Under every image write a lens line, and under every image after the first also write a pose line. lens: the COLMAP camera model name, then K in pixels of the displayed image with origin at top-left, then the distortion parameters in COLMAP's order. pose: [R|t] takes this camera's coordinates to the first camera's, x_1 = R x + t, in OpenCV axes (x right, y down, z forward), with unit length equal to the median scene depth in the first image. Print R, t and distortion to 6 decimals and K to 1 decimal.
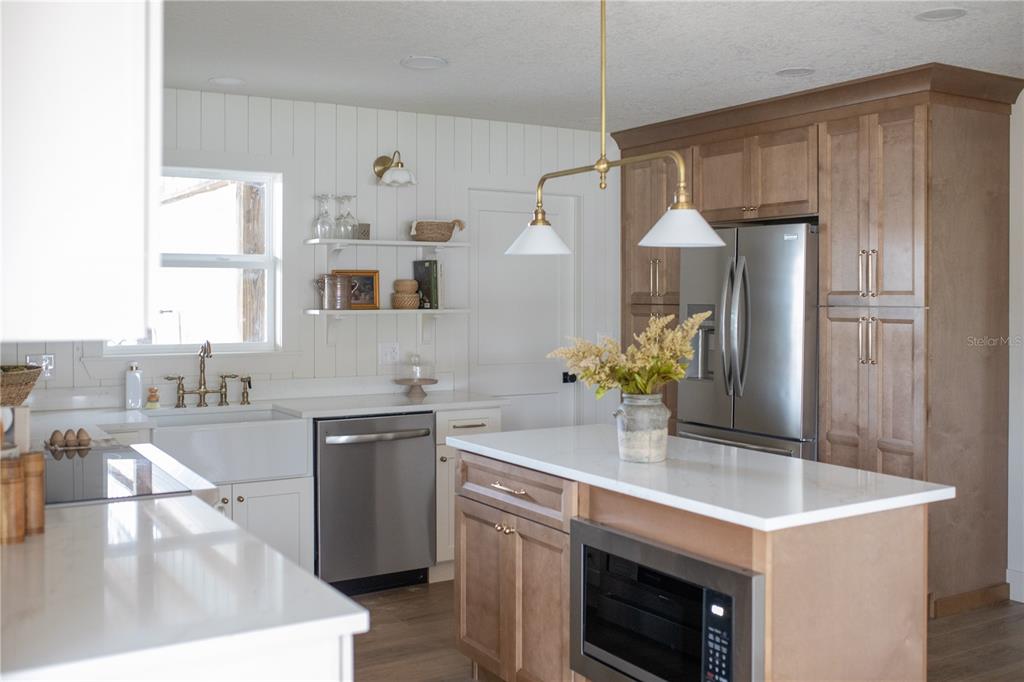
lens RADIAL K [[1027.1, 0, 509.1], [0, 1027.1, 303.0], [0, 0, 1]] dist [-0.058029, 0.025828]
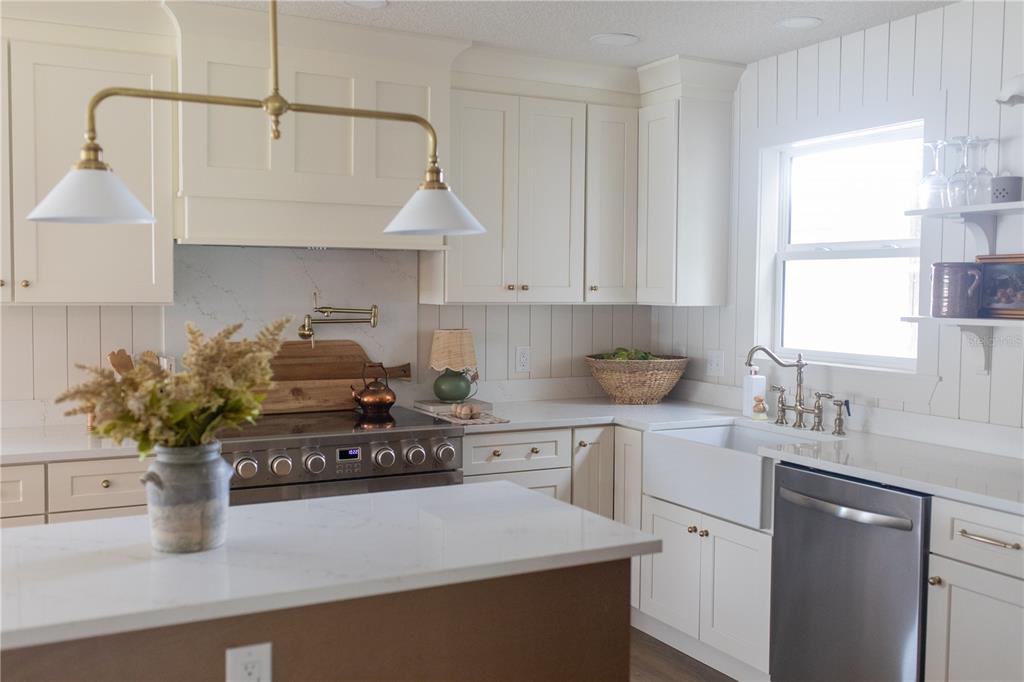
lens RADIAL K [[968.6, 0, 512.0], [0, 968.6, 341.0], [0, 0, 1]] dist [-0.058928, 0.015767]
pose [[-0.060420, 0.055574, -0.996625, 0.485969], [-0.007115, 0.998400, 0.056104, -0.010985], [0.998148, 0.010481, -0.059928, 0.803151]]
